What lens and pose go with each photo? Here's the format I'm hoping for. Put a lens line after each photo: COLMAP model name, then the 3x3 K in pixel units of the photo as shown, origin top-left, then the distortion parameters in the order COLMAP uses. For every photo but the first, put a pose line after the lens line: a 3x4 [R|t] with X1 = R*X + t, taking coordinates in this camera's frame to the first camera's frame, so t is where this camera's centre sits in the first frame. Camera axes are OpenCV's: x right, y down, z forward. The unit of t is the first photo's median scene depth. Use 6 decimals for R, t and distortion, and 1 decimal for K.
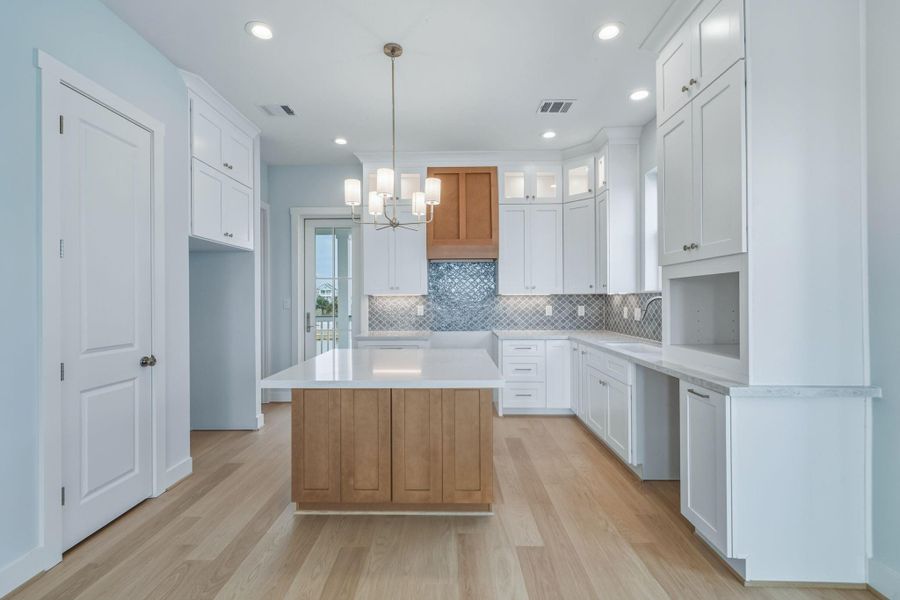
lens RADIAL K [[391.3, 0, 444.6], [0, 391.3, 296.8], [0, 0, 1]] dist [-0.000567, -0.000219]
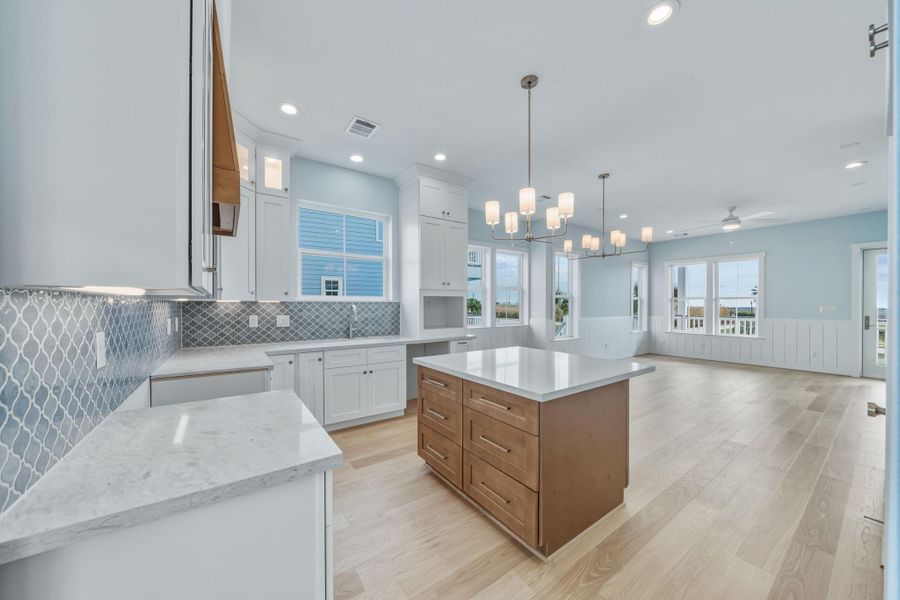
lens RADIAL K [[314.4, 0, 448.4], [0, 314.4, 306.3], [0, 0, 1]] dist [0.000223, 0.000019]
pose [[-0.593503, 0.000428, 0.804832, -0.445726], [-0.000025, 1.000000, -0.000551, 0.003638], [-0.804832, -0.000347, -0.593503, 1.070546]]
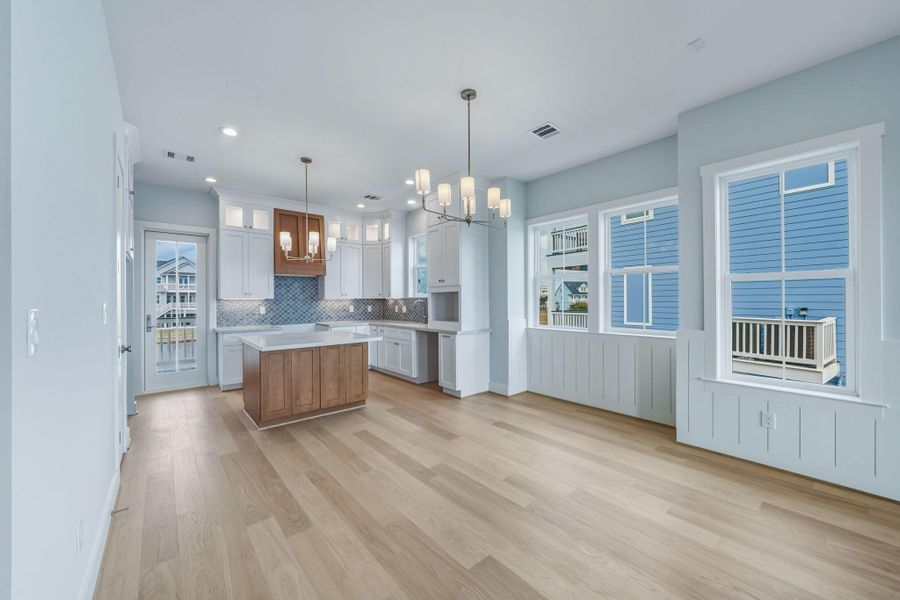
lens RADIAL K [[341.0, 0, 450.0], [0, 341.0, 300.0], [0, 0, 1]] dist [-0.000446, -0.000021]
pose [[0.742074, -0.000316, 0.670318, -0.424226], [0.000371, 1.000000, 0.000060, -0.001252], [-0.670318, 0.000204, 0.742074, -0.355619]]
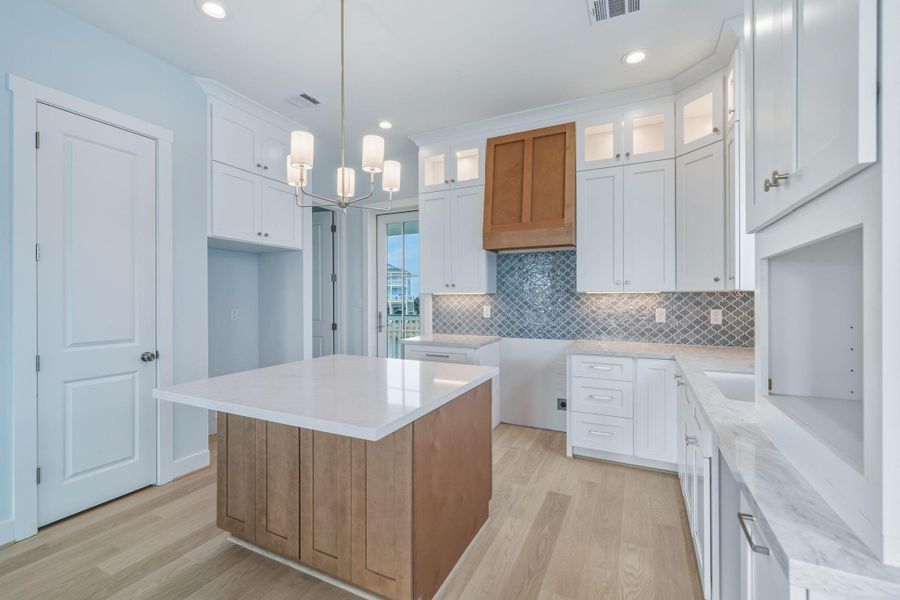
lens RADIAL K [[391.3, 0, 444.6], [0, 391.3, 296.8], [0, 0, 1]] dist [-0.000567, -0.000219]
pose [[0.902719, 0.002156, -0.430225, 0.248264], [-0.000484, 0.999992, 0.003995, -0.000621], [0.430230, -0.003398, 0.902713, 0.230456]]
